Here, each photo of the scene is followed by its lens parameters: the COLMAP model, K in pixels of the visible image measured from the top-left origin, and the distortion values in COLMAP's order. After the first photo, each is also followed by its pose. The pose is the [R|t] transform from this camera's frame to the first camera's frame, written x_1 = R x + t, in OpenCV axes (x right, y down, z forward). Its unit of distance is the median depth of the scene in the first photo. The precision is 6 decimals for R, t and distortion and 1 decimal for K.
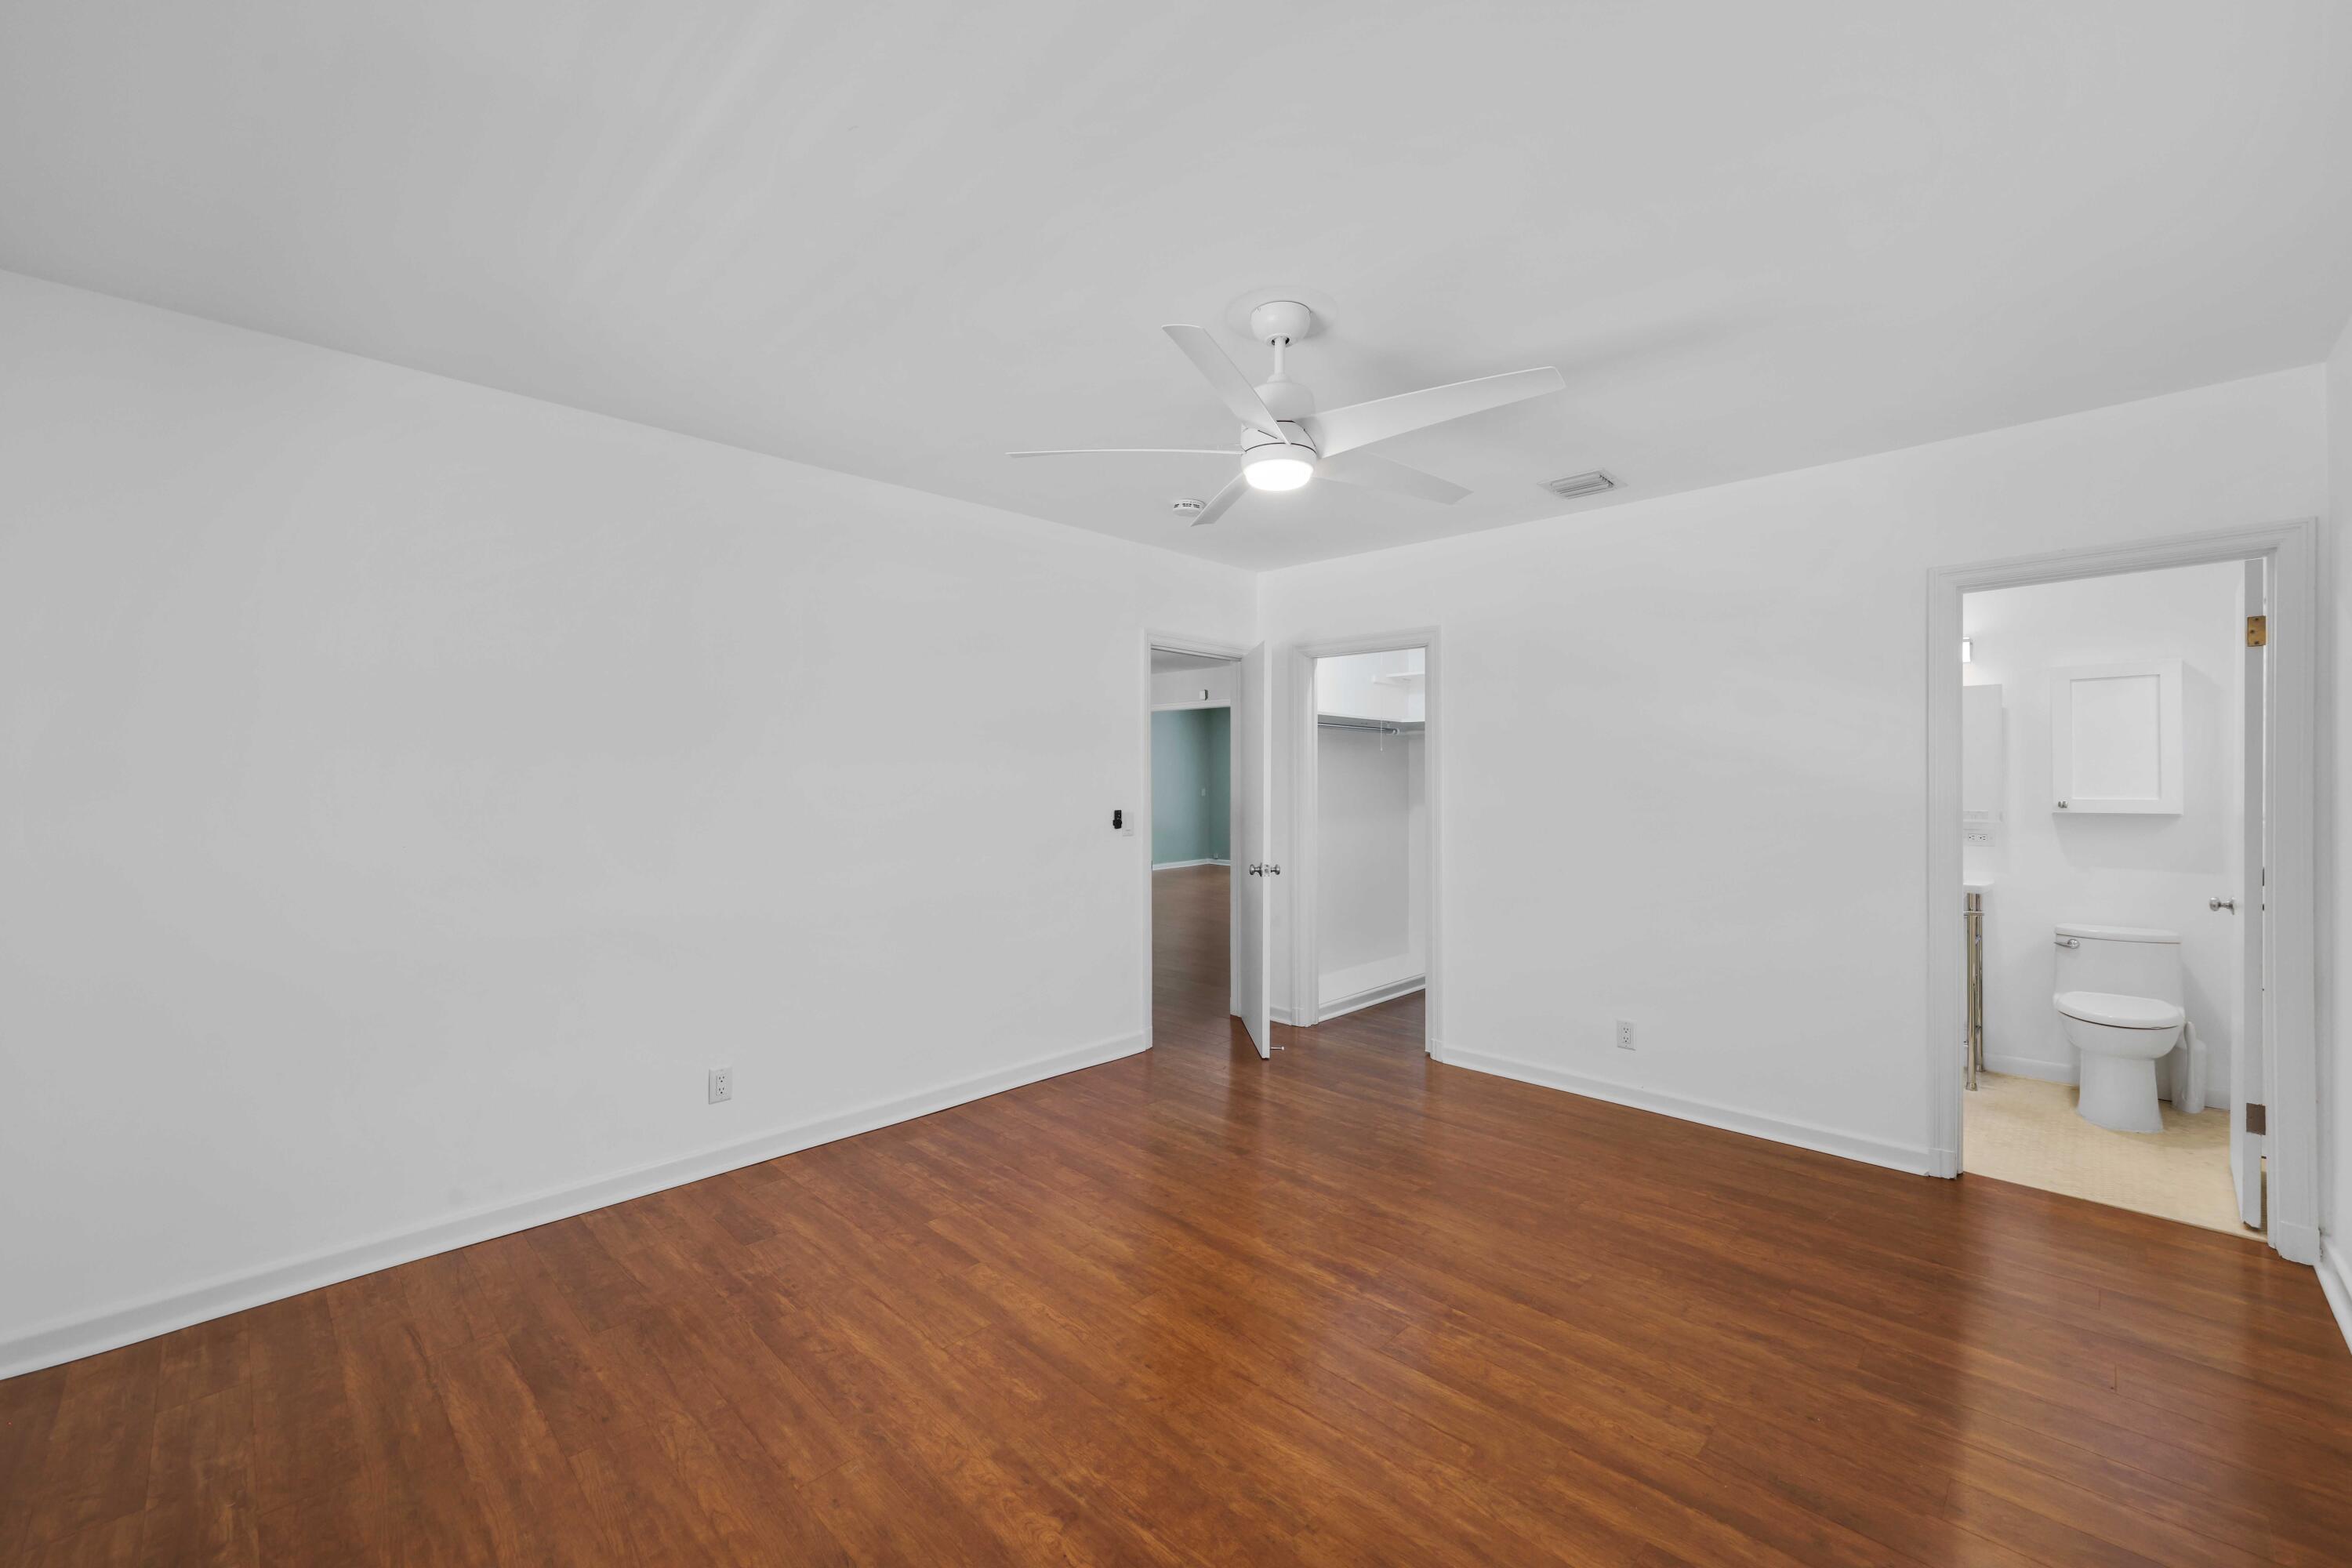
lens RADIAL K [[917.8, 0, 1172.8], [0, 917.8, 782.8], [0, 0, 1]] dist [0.000826, 0.000002]
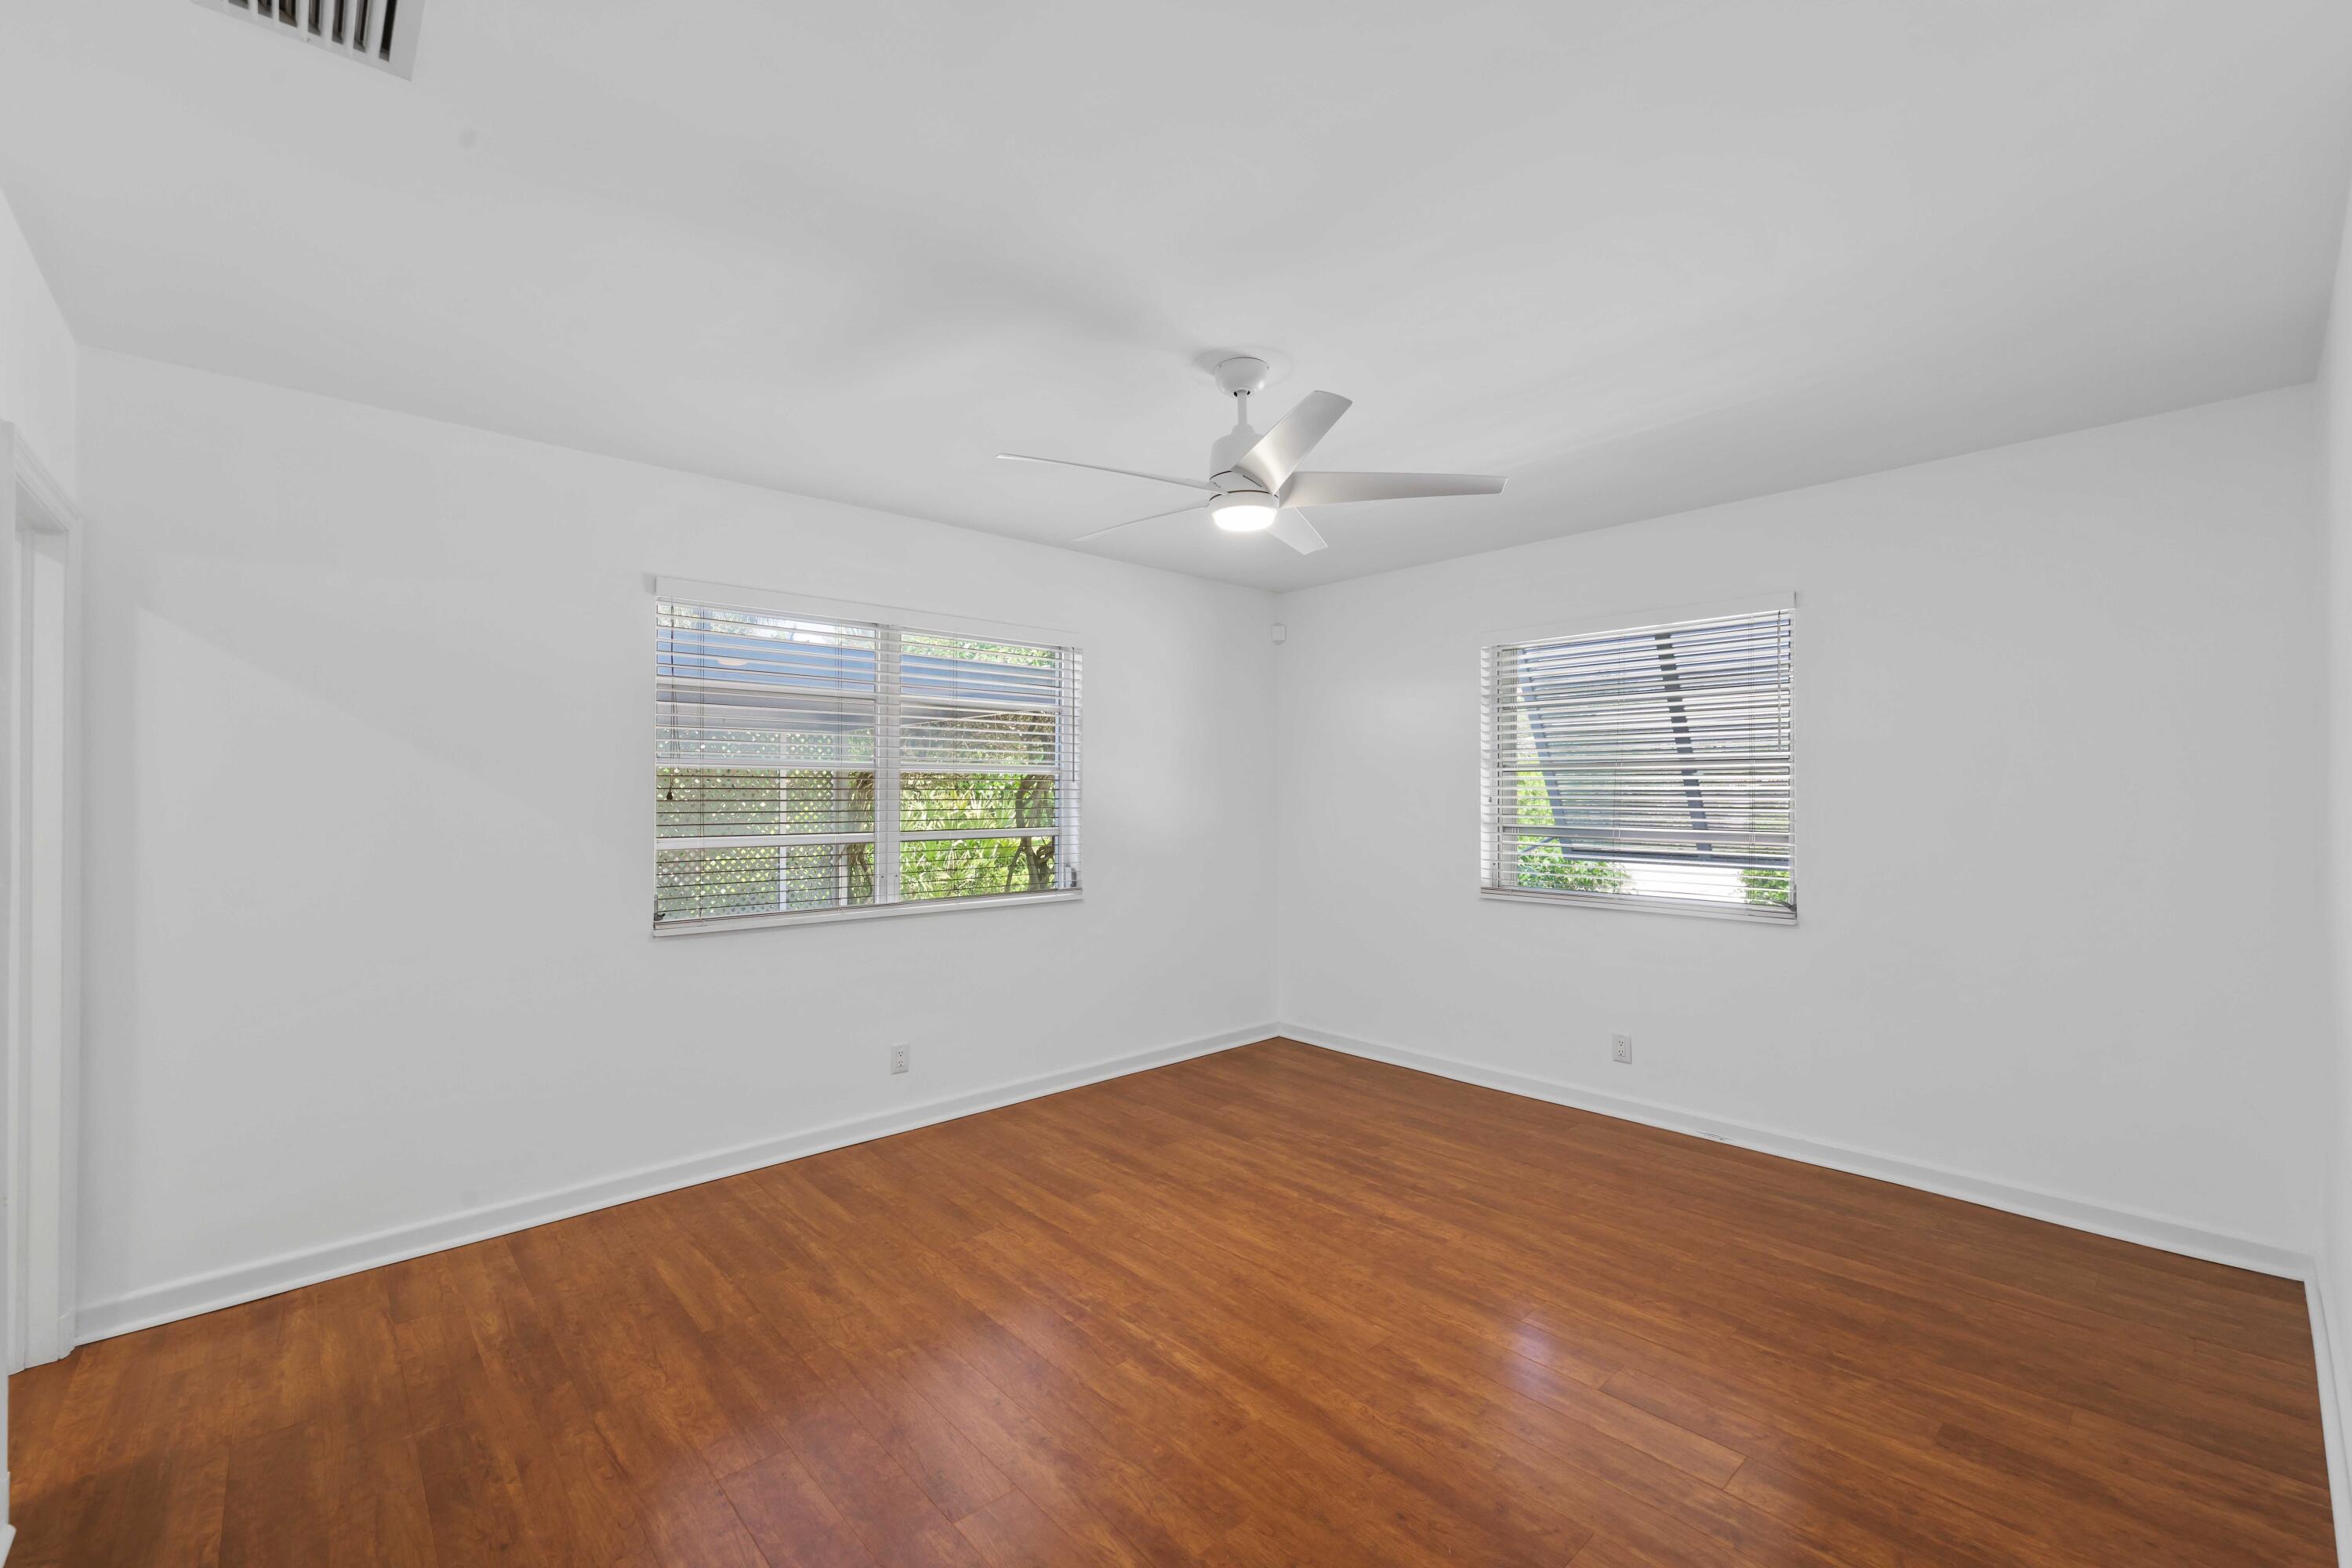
lens RADIAL K [[1030.6, 0, 1179.3], [0, 1030.6, 786.7], [0, 0, 1]] dist [0.002410, -0.000234]
pose [[-0.999003, 0.001964, 0.044600, 0.135996], [0.001818, 0.999993, -0.003333, -0.014725], [-0.044606, -0.003249, -0.998999, 2.174940]]
